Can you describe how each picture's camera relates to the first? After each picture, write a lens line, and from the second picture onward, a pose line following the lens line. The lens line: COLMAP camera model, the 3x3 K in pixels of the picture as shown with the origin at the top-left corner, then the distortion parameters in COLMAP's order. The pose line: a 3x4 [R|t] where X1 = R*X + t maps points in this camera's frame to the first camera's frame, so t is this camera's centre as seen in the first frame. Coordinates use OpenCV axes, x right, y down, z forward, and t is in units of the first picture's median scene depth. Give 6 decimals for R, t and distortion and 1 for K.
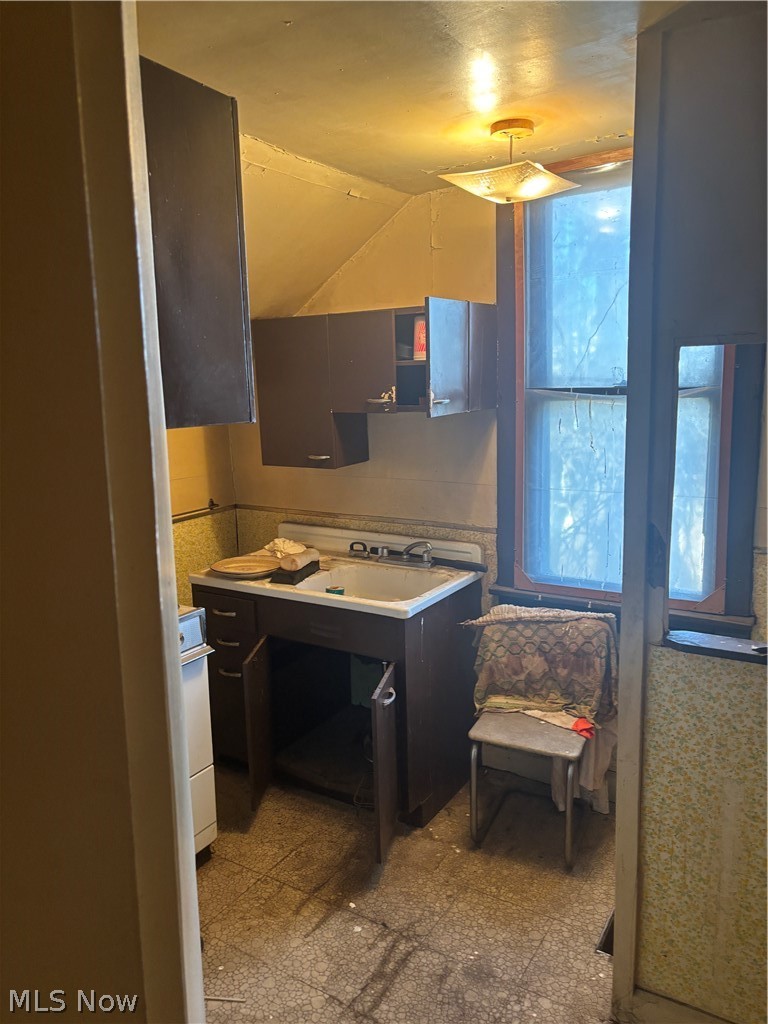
lens RADIAL K [[781.8, 0, 384.5], [0, 781.8, 509.6], [0, 0, 1]] dist [0.052573, -0.043332]
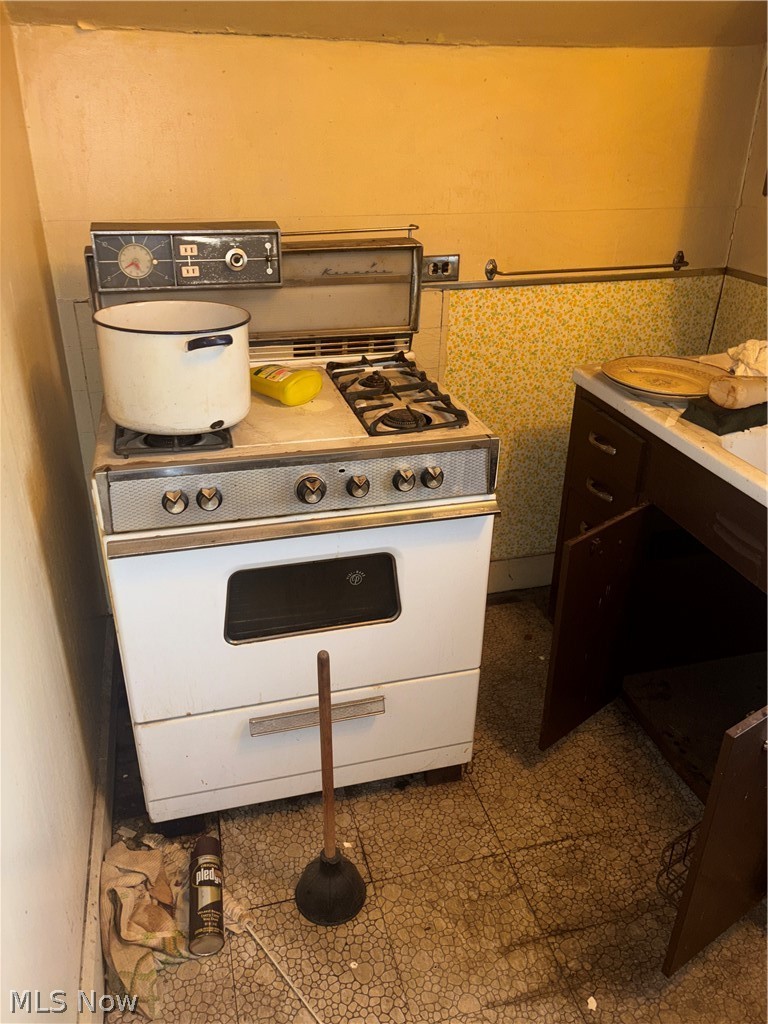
lens RADIAL K [[781.8, 0, 381.1], [0, 781.8, 512.8], [0, 0, 1]] dist [0.052573, -0.043332]
pose [[0.723842, 0.344990, -0.597524, 0.061443], [-0.147504, 0.923373, 0.354437, -0.012104], [0.674014, -0.168419, 0.719263, 0.469981]]
